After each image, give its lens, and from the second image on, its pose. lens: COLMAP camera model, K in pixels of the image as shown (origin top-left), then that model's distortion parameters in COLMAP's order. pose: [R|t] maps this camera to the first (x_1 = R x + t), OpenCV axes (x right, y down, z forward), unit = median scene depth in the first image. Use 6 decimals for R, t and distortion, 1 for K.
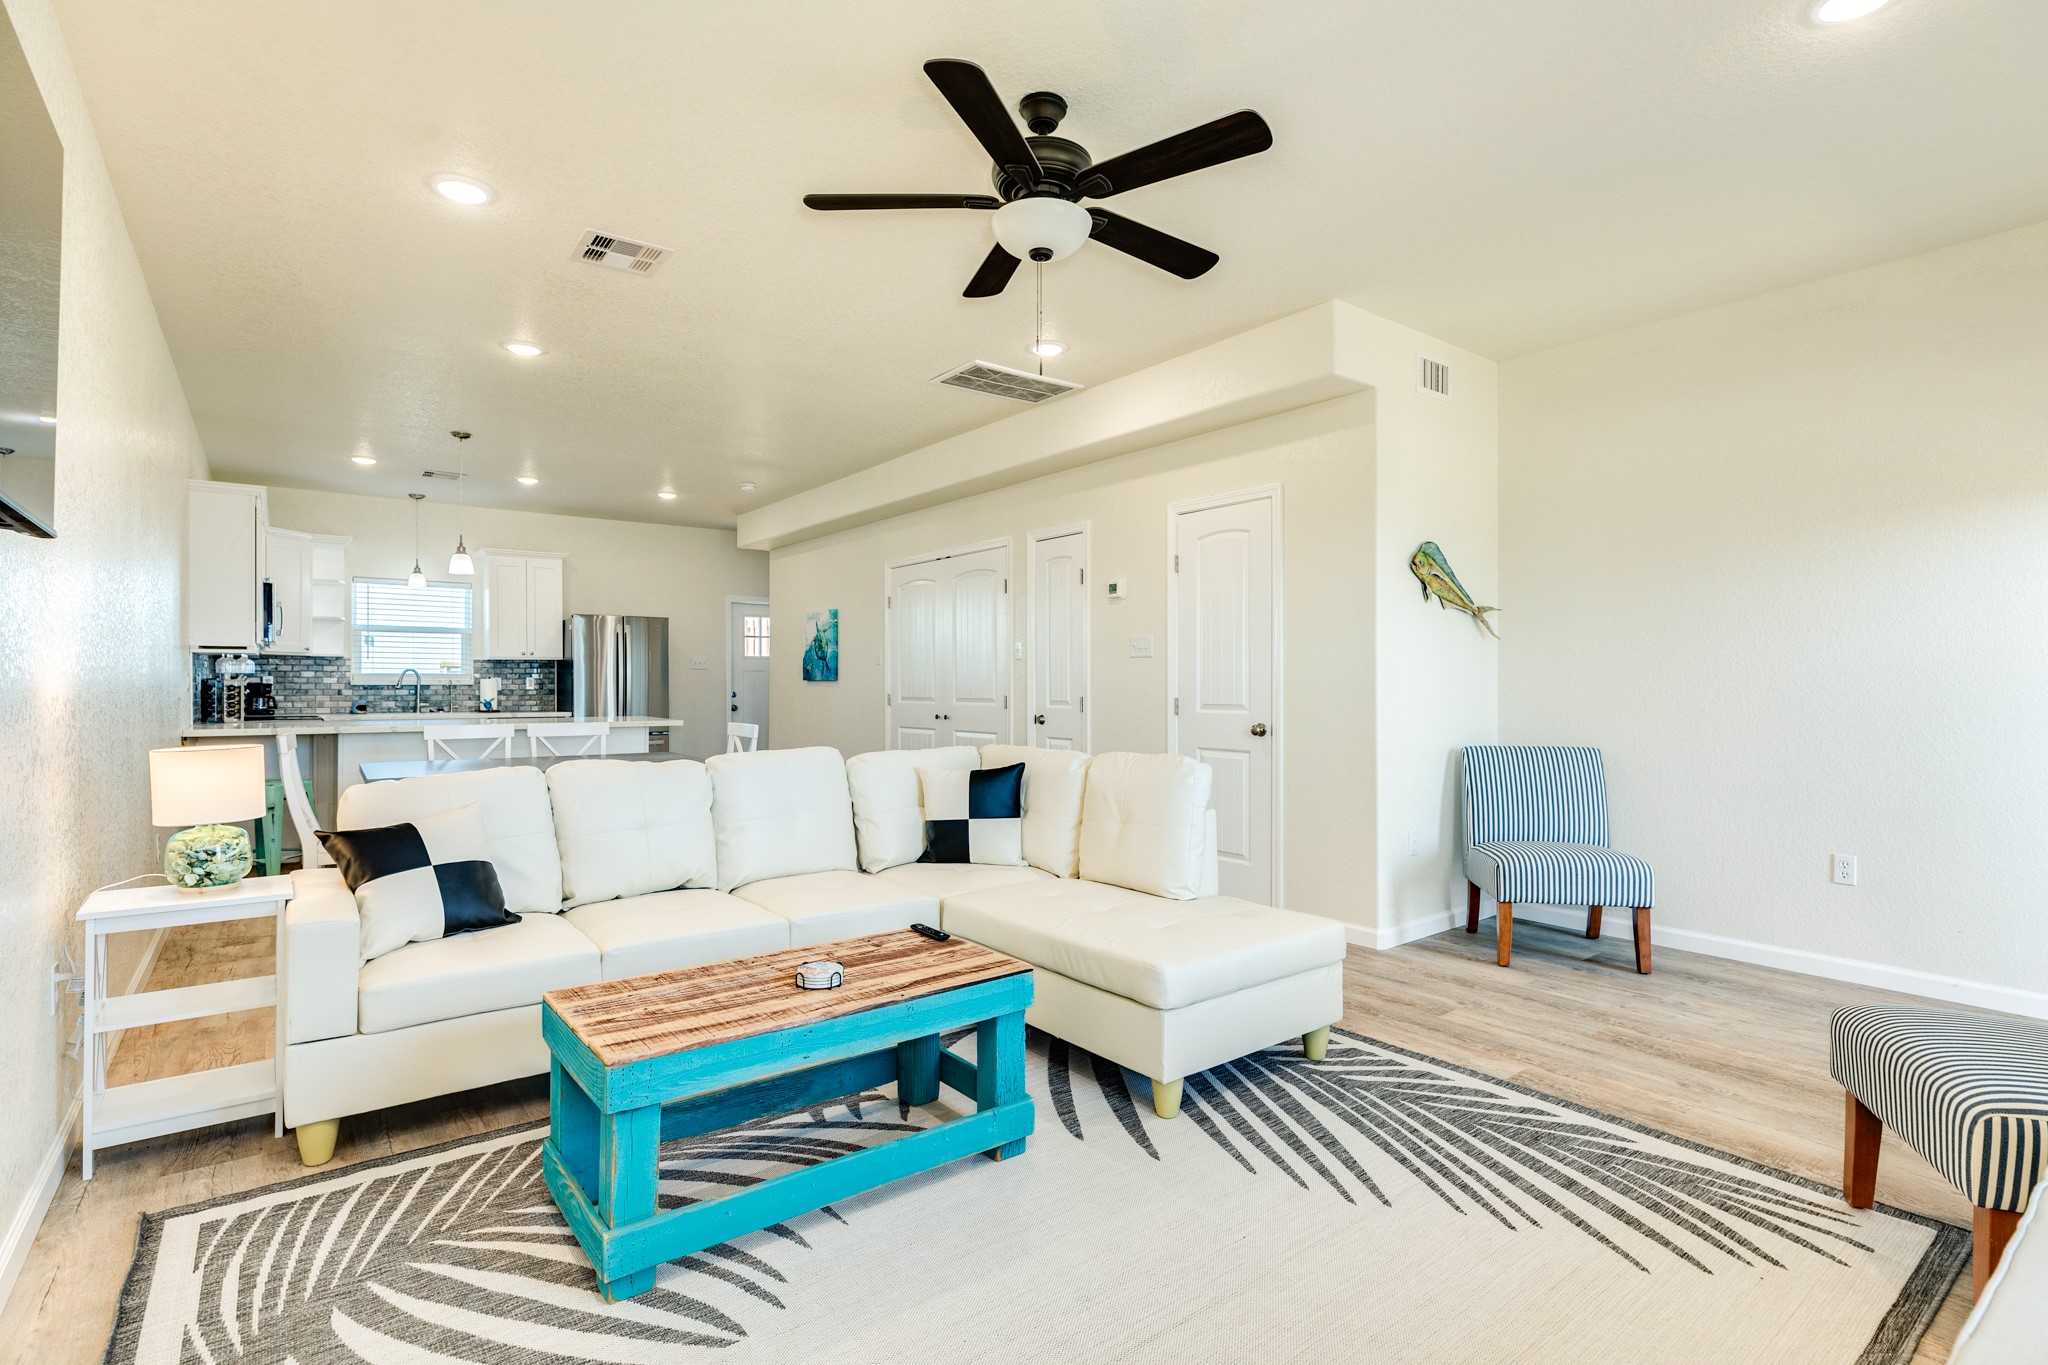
lens RADIAL K [[969.1, 0, 1024.0], [0, 969.1, 682.5], [0, 0, 1]] dist [-0.000942, -0.000161]
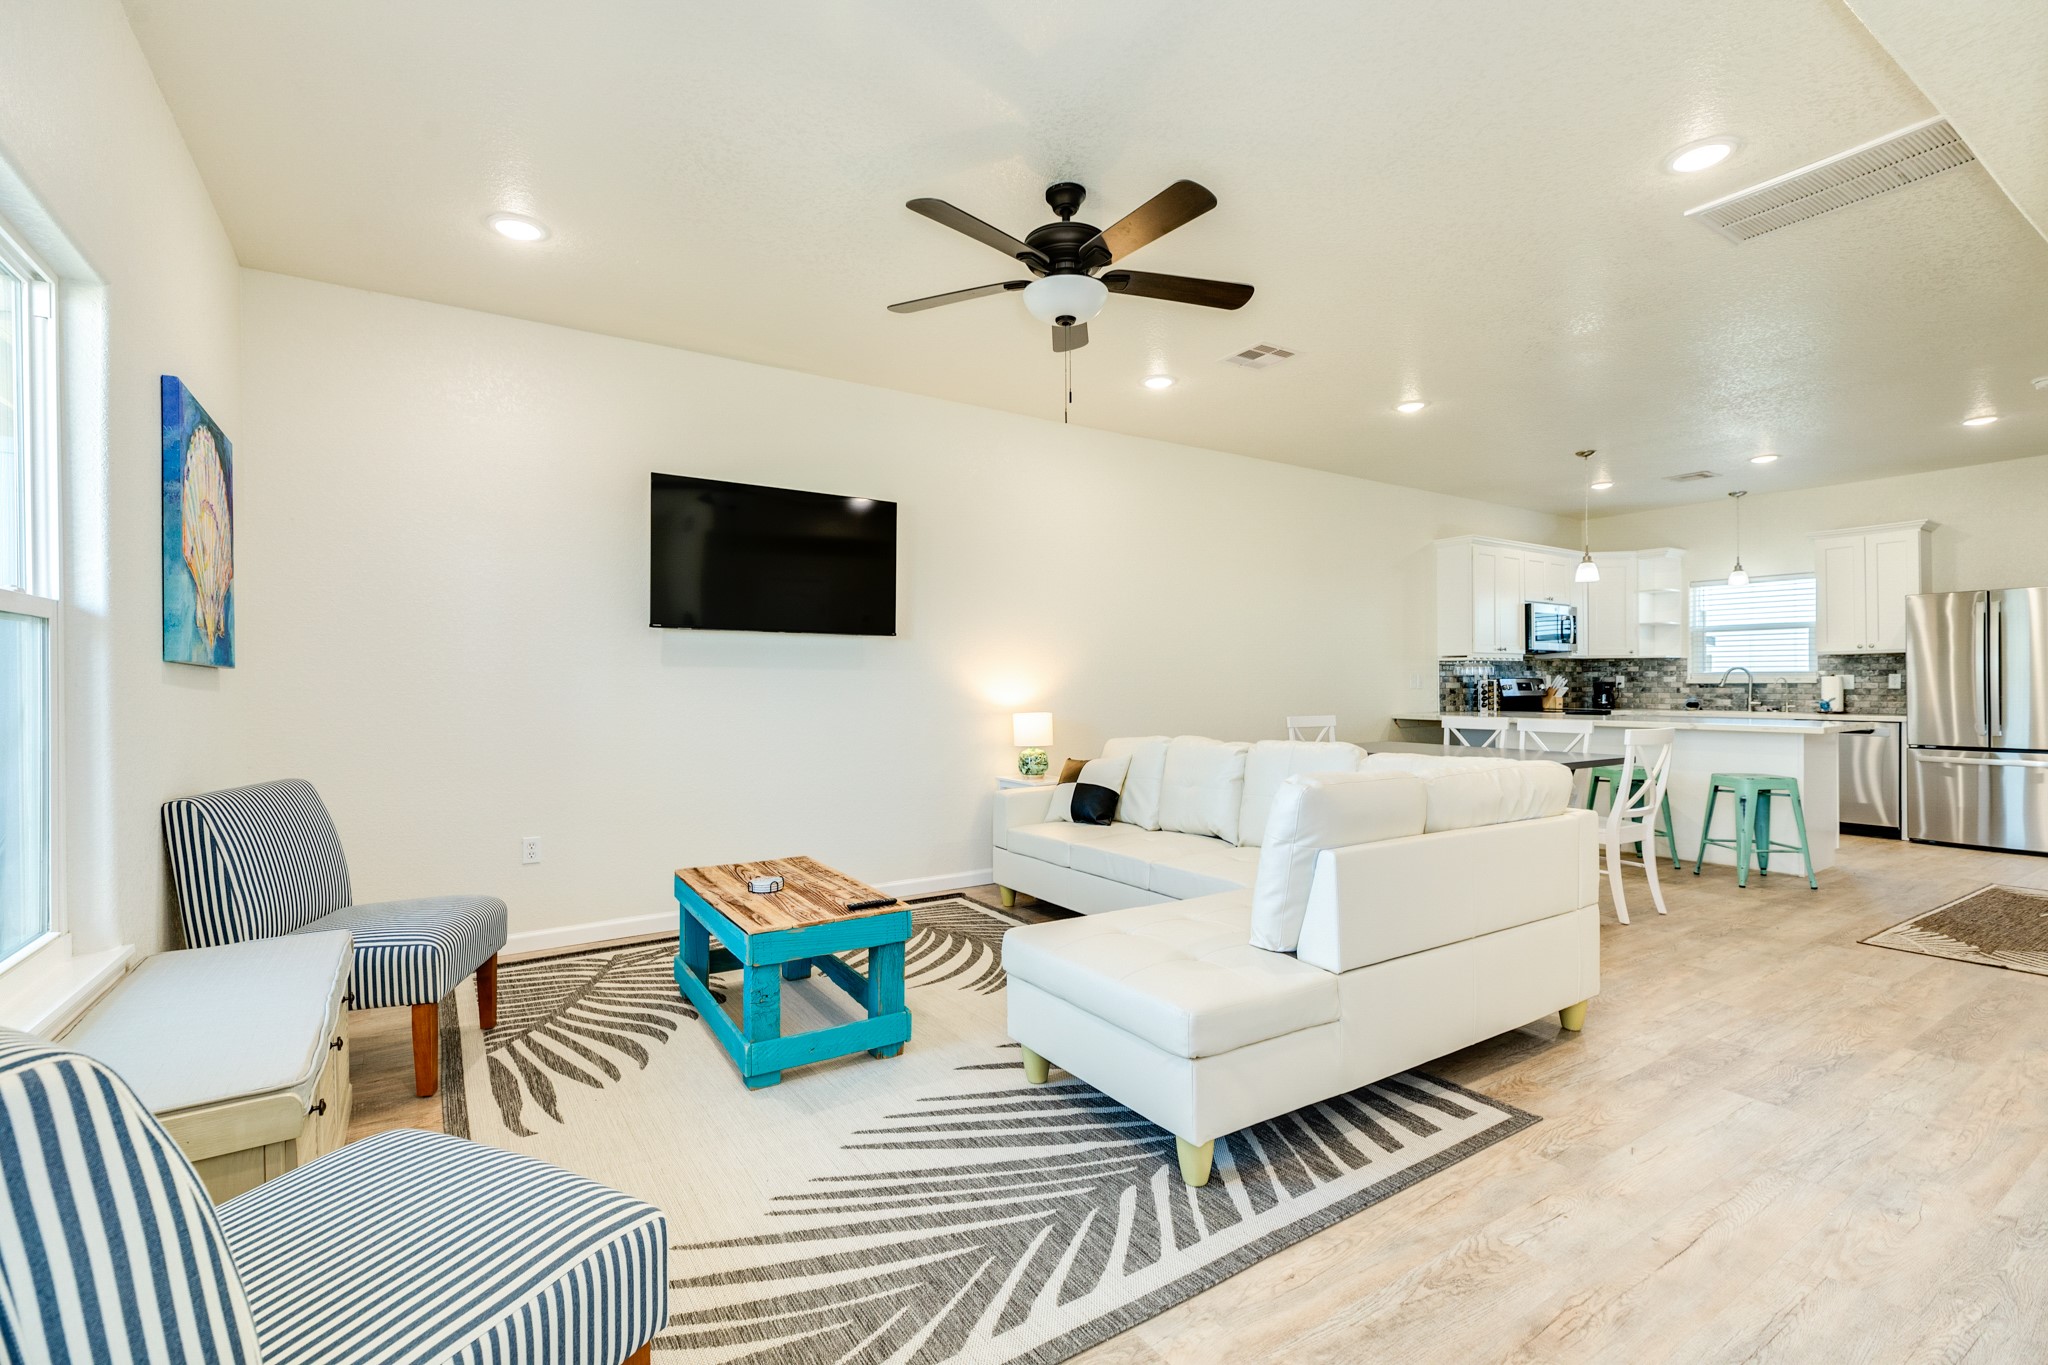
lens RADIAL K [[919.7, 0, 1024.0], [0, 919.7, 682.5], [0, 0, 1]] dist [0.001608, 0.000197]
pose [[-0.078129, -0.005597, -0.996928, 1.138390], [0.005677, 0.999966, -0.006059, 0.010106], [0.996927, -0.006133, -0.078094, 1.038452]]
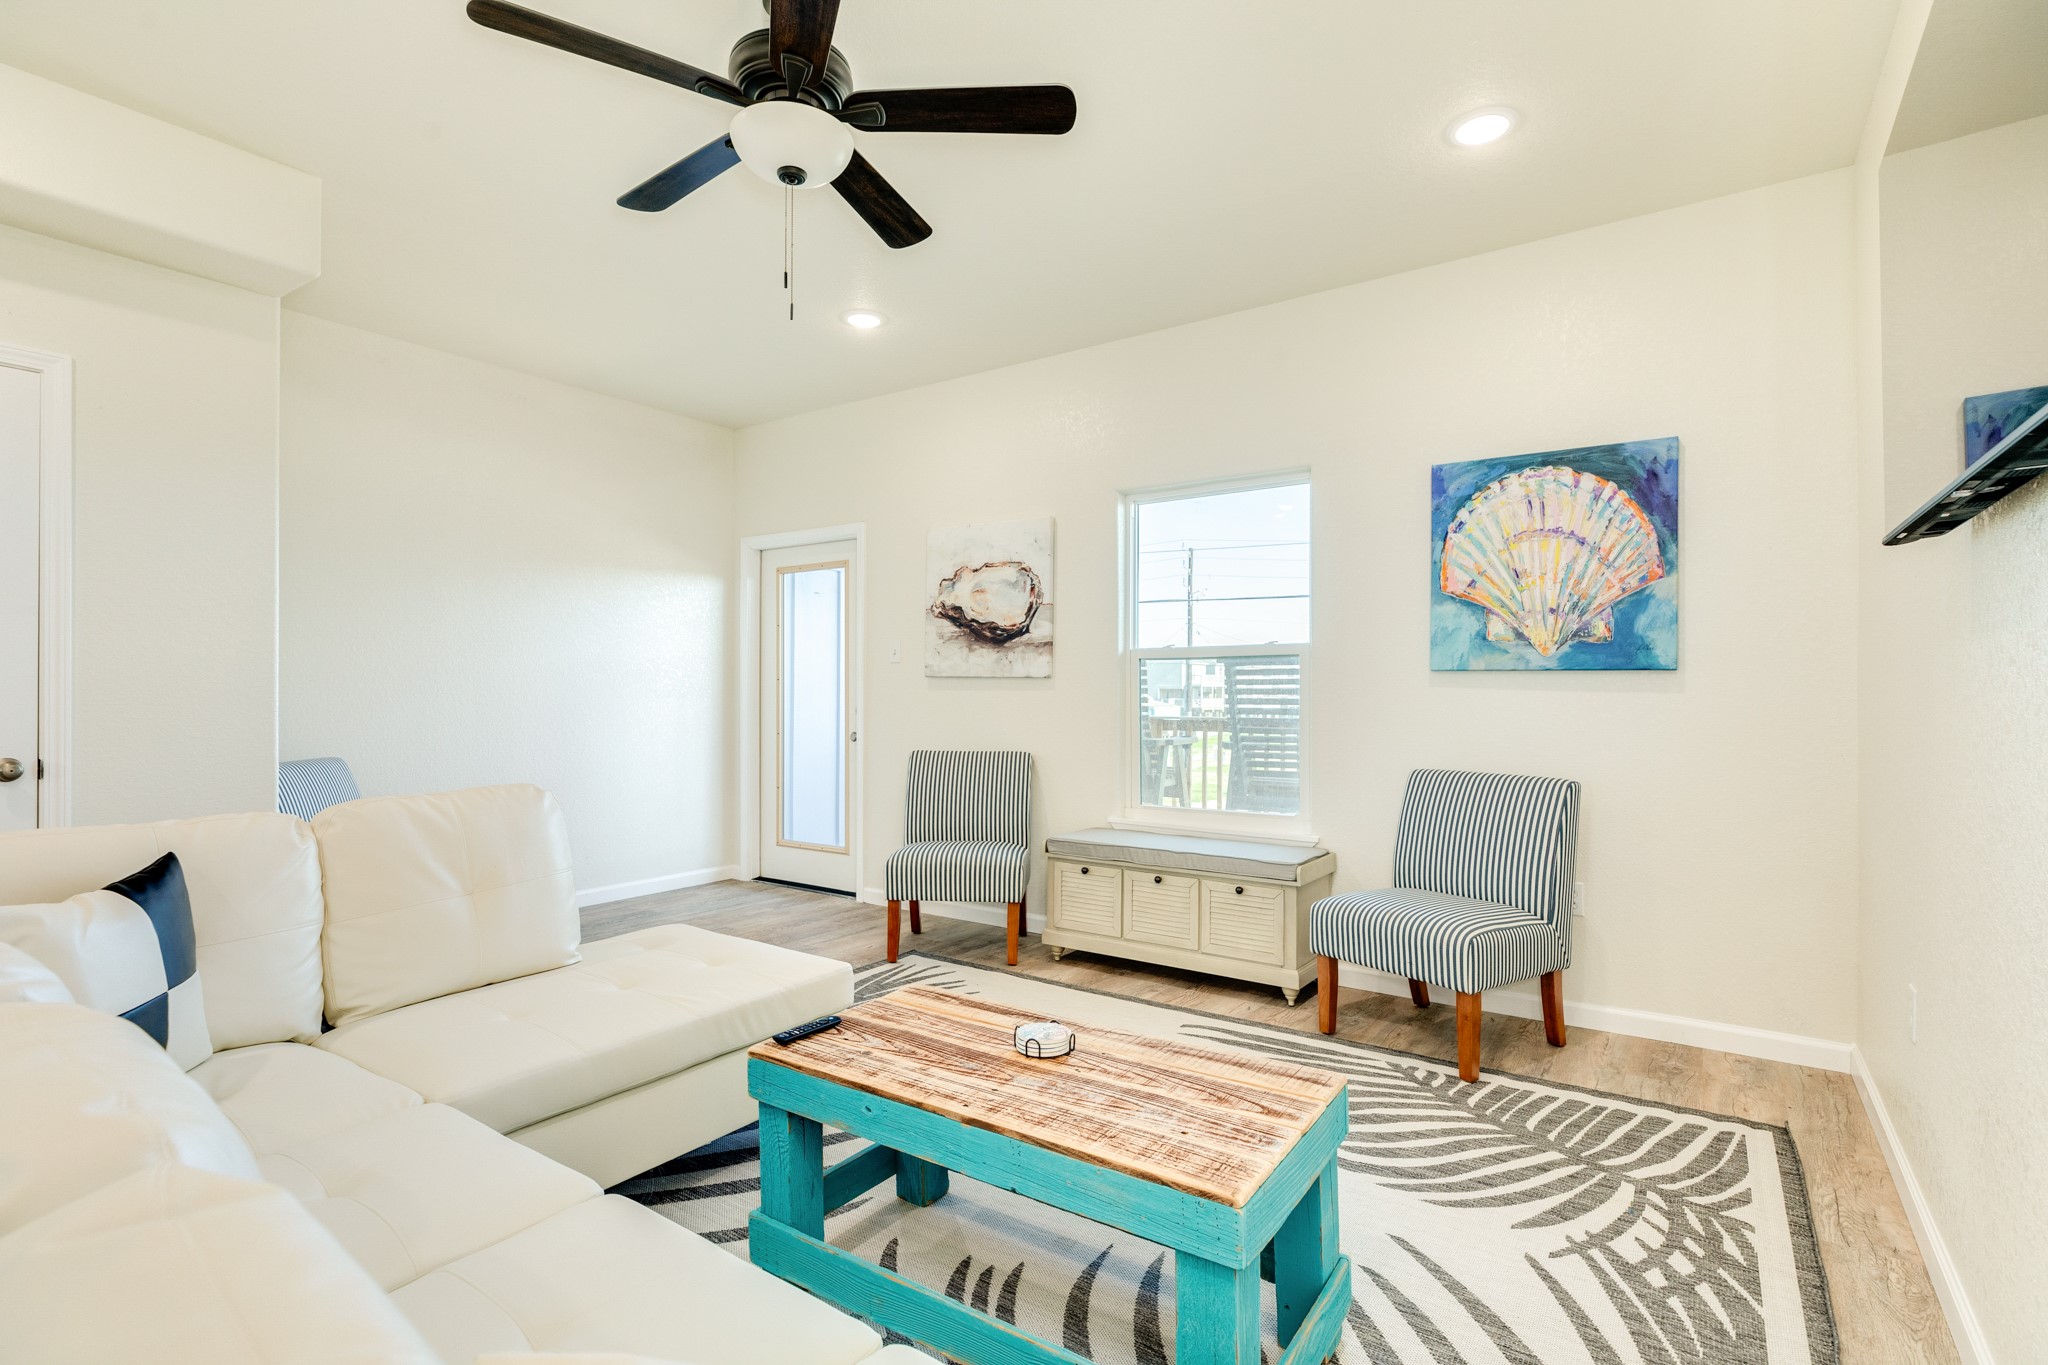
lens RADIAL K [[969.1, 0, 1024.0], [0, 969.1, 682.5], [0, 0, 1]] dist [-0.000942, -0.000161]
pose [[-0.294042, 0.006361, 0.955771, -0.837705], [-0.000470, 0.999977, -0.006799, 0.002384], [-0.955793, -0.002448, -0.294032, 1.057860]]
